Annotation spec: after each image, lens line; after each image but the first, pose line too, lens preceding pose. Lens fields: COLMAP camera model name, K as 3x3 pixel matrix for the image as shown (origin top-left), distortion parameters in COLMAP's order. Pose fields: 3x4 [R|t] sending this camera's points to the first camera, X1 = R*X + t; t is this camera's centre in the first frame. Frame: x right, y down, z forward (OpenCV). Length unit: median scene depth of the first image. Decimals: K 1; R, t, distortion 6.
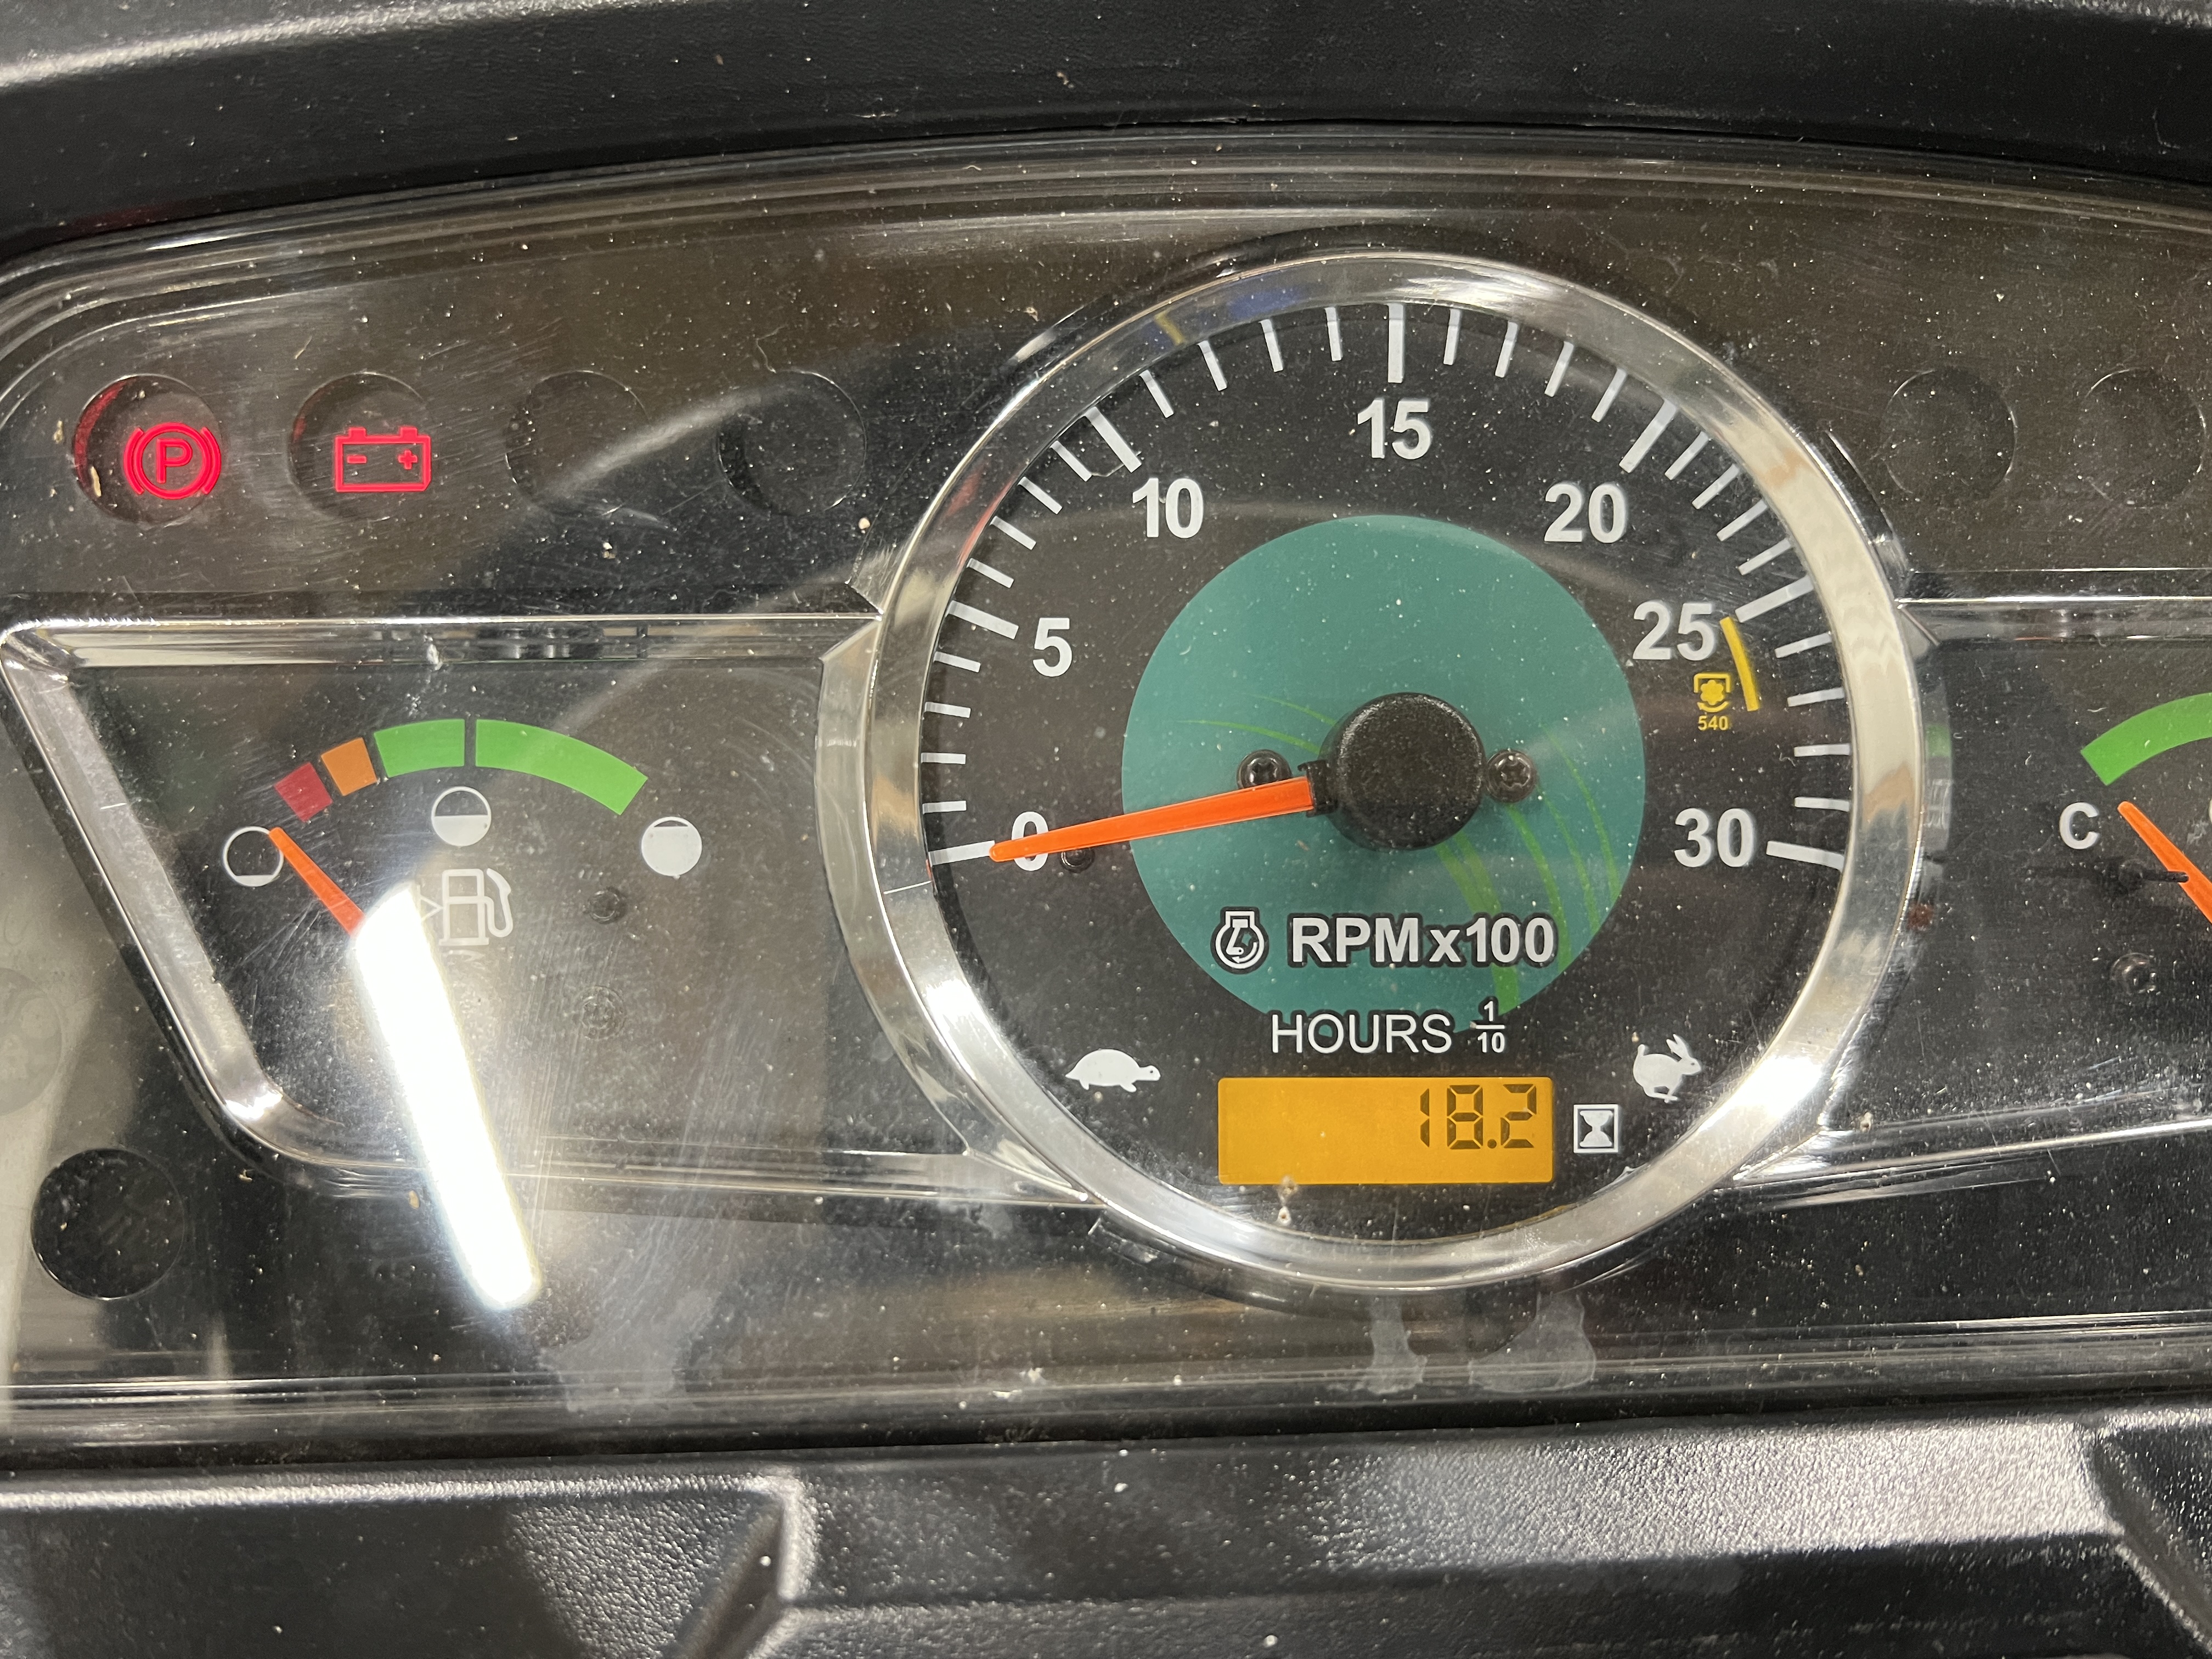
lens RADIAL K [[1772.5, 0, 1106.0], [0, 1772.5, 829.5], [0, 0, 1]] dist [0.047934, -0.064770]
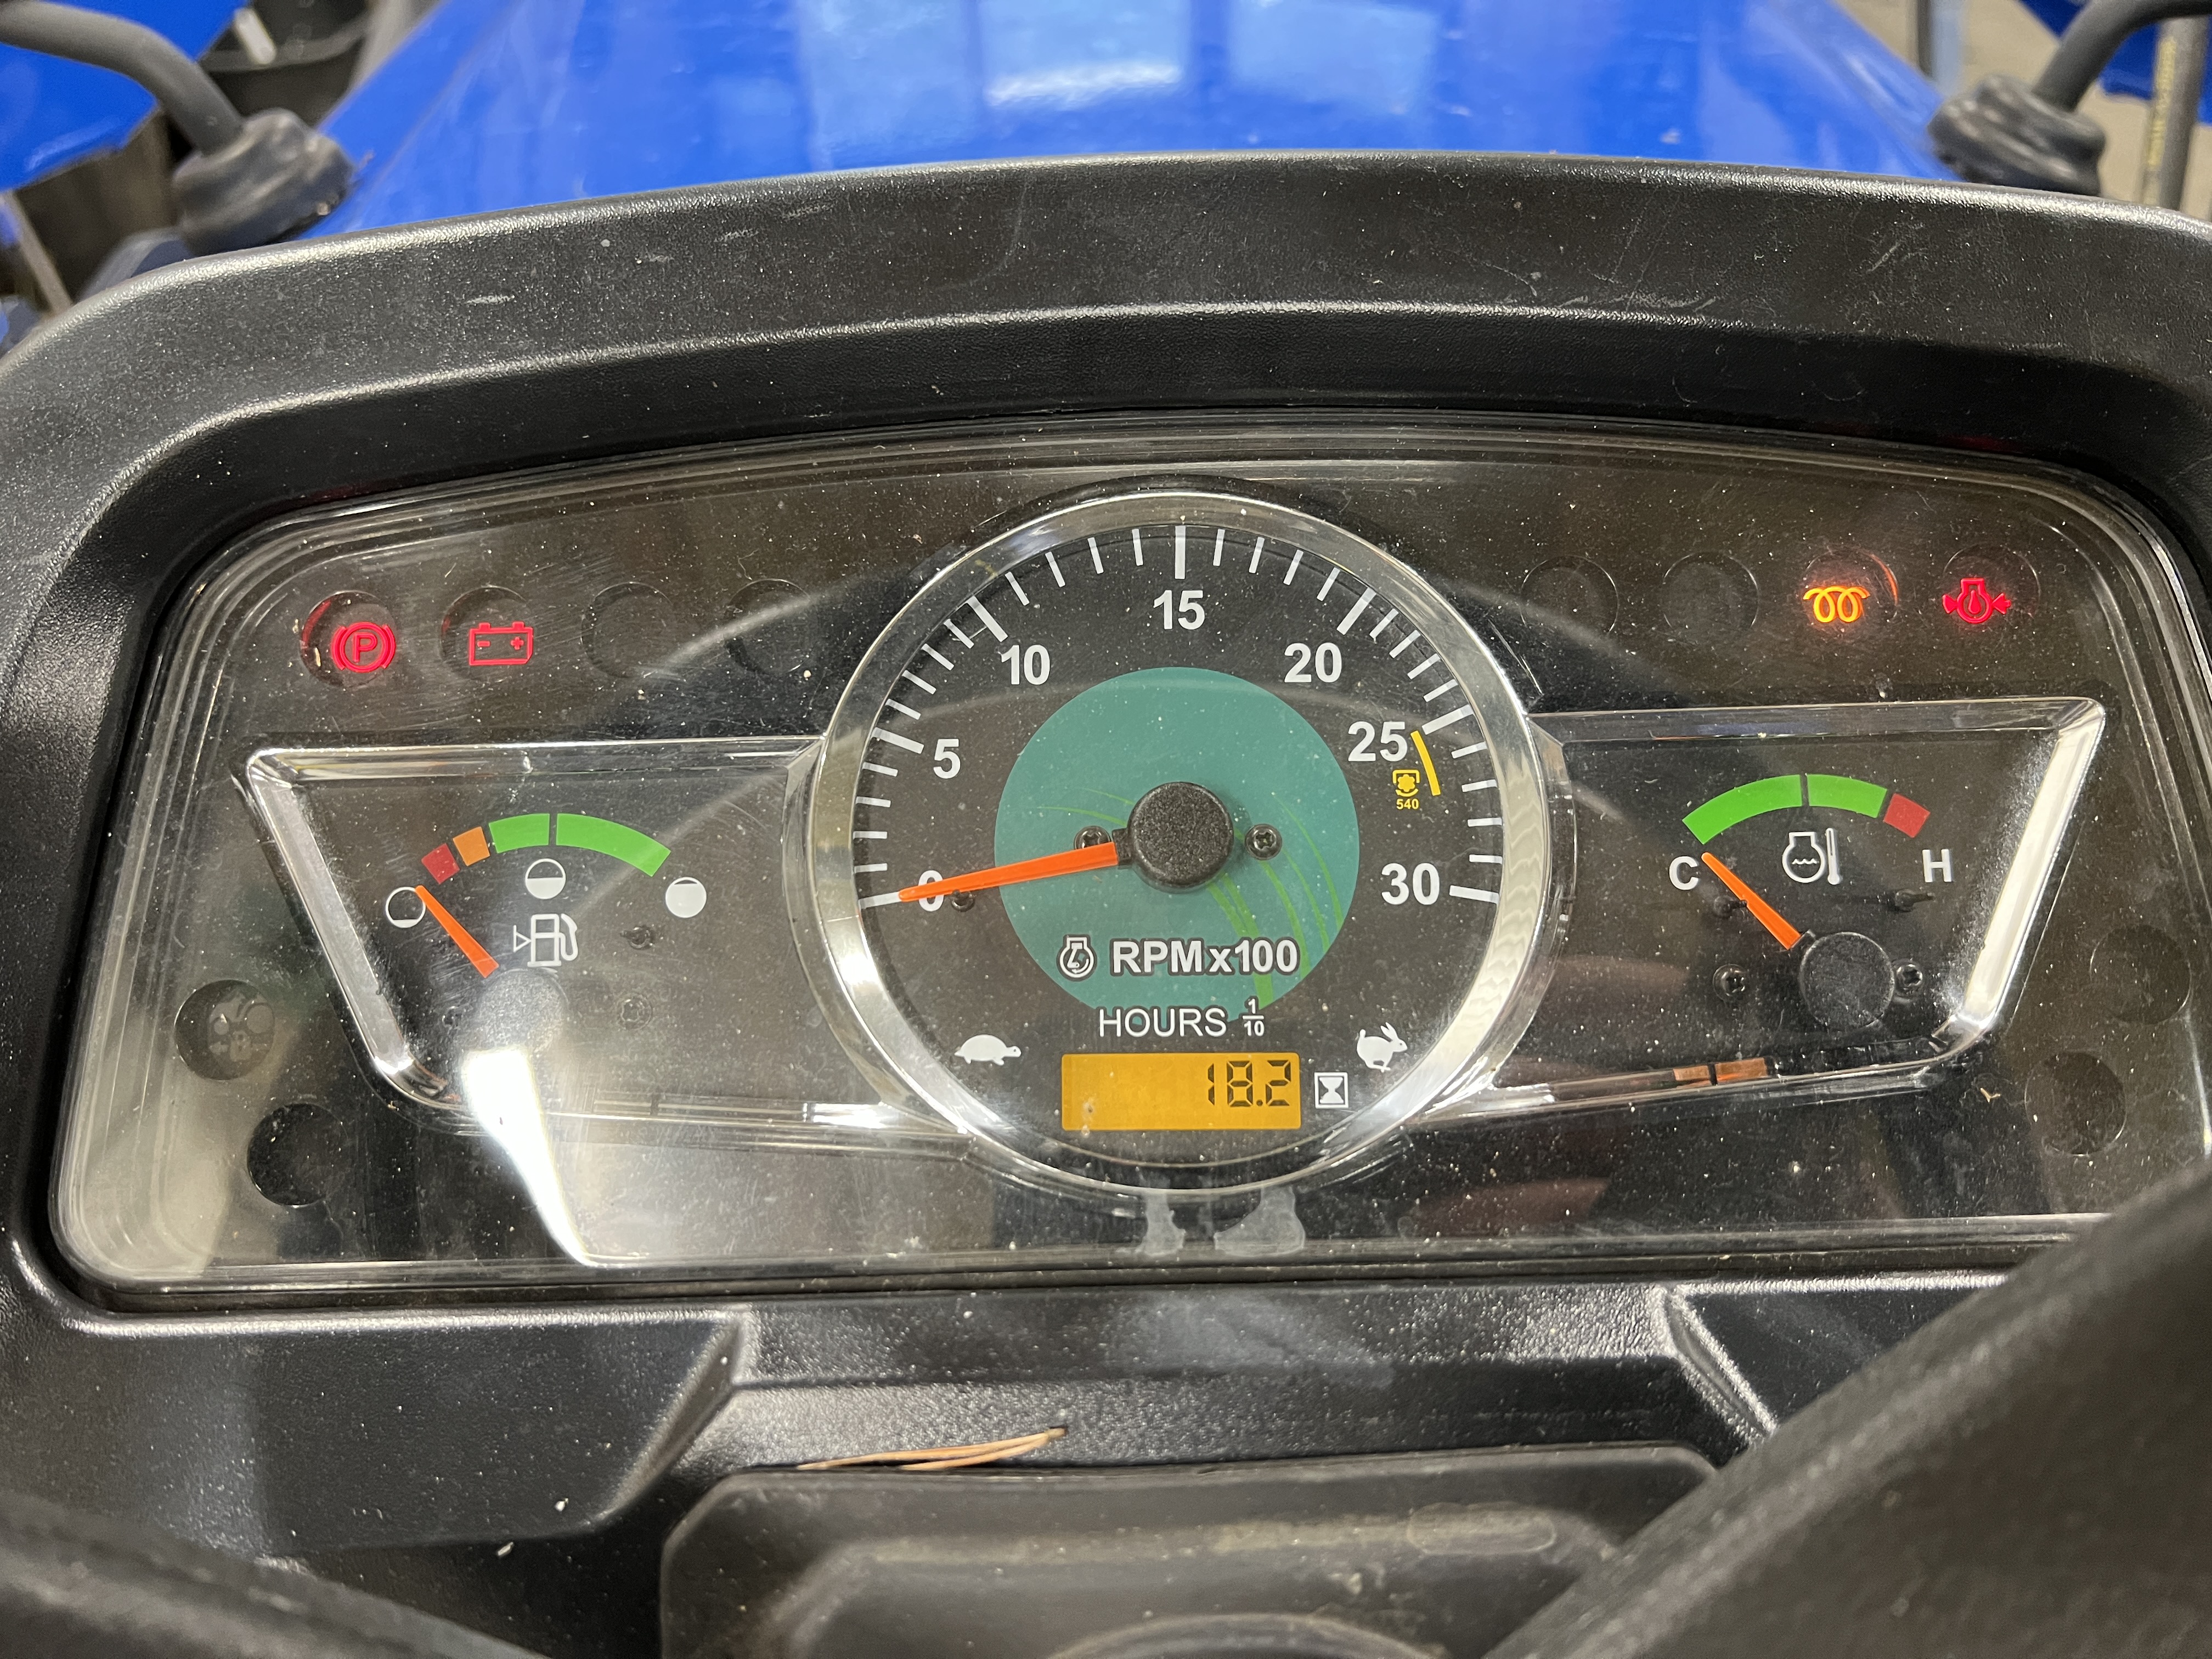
lens RADIAL K [[1672.5, 0, 1106.0], [0, 1672.5, 829.5], [0, 0, 1]] dist [0.134878, -0.271829]
pose [[0.998047, -0.017644, -0.059920, 0.183227], [0.010087, 0.992211, -0.124158, 0.128486], [0.061644, 0.123311, 0.990452, -0.359038]]
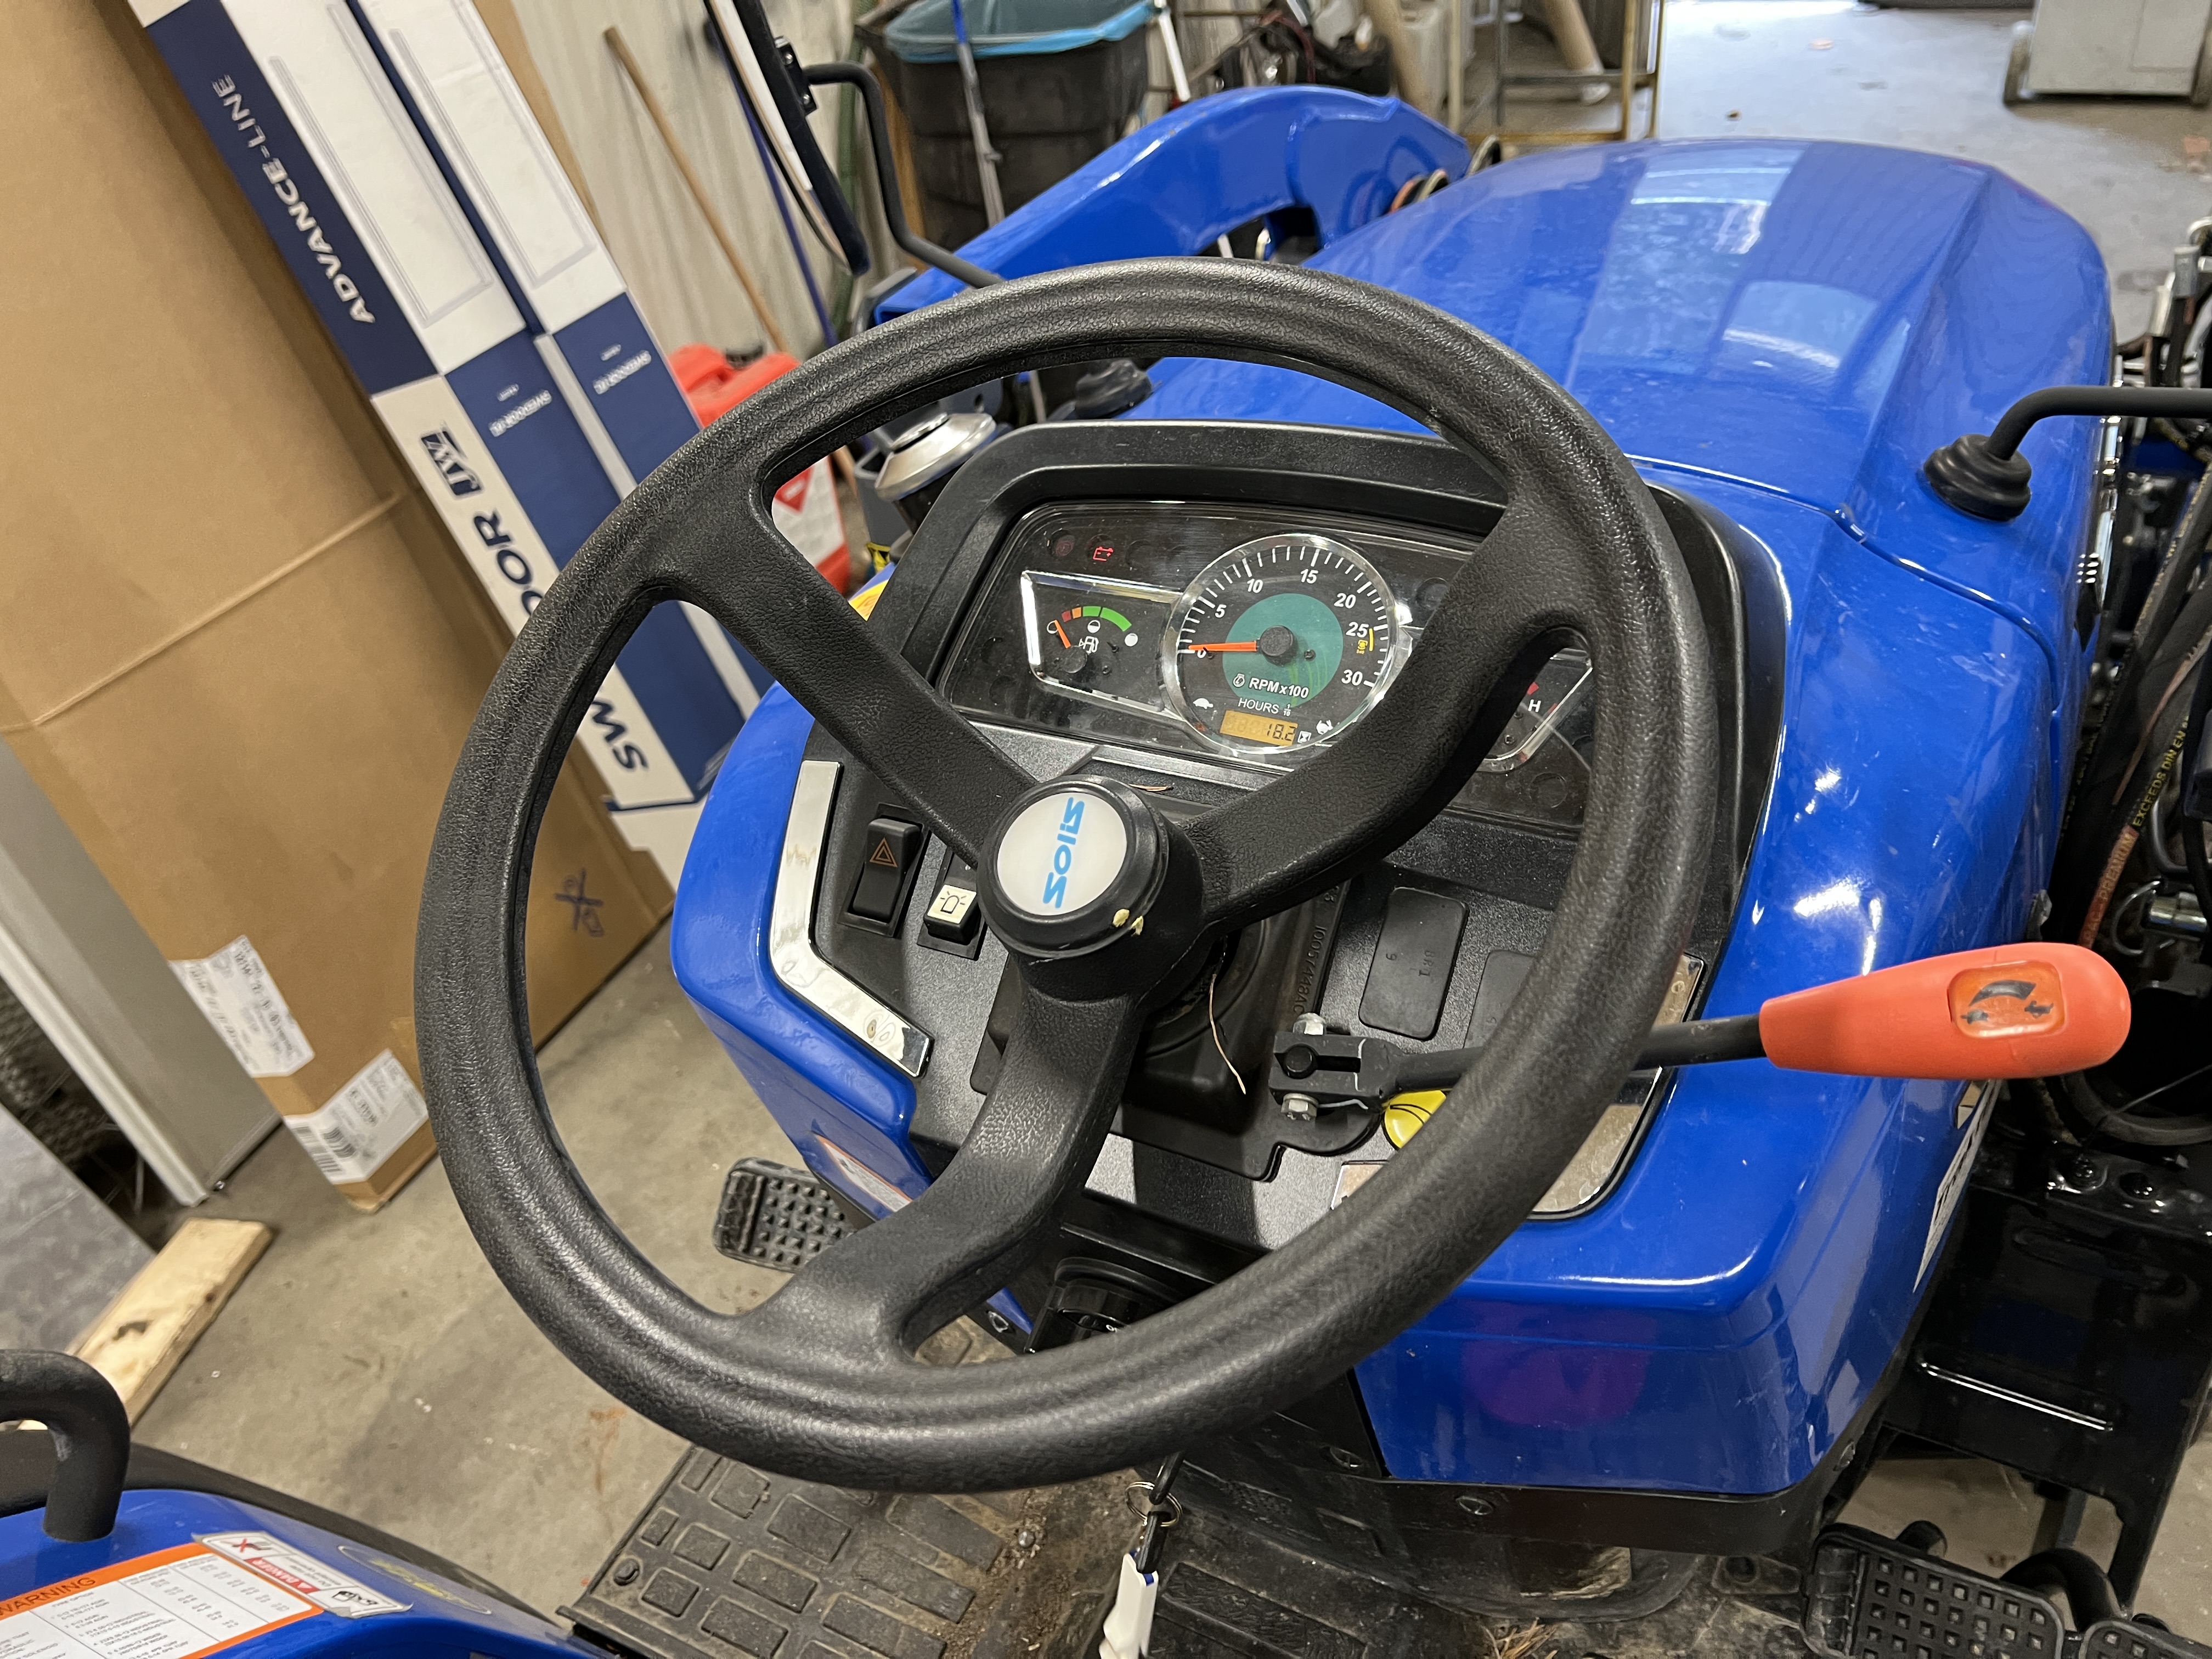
lens RADIAL K [[1772.5, 0, 1106.0], [0, 1772.5, 829.5], [0, 0, 1]] dist [0.047934, -0.064770]
pose [[0.843934, 0.189054, -0.502030, 2.018287], [-0.307061, 0.937610, -0.163099, 1.195592], [0.439874, 0.291799, 0.849332, -2.666747]]
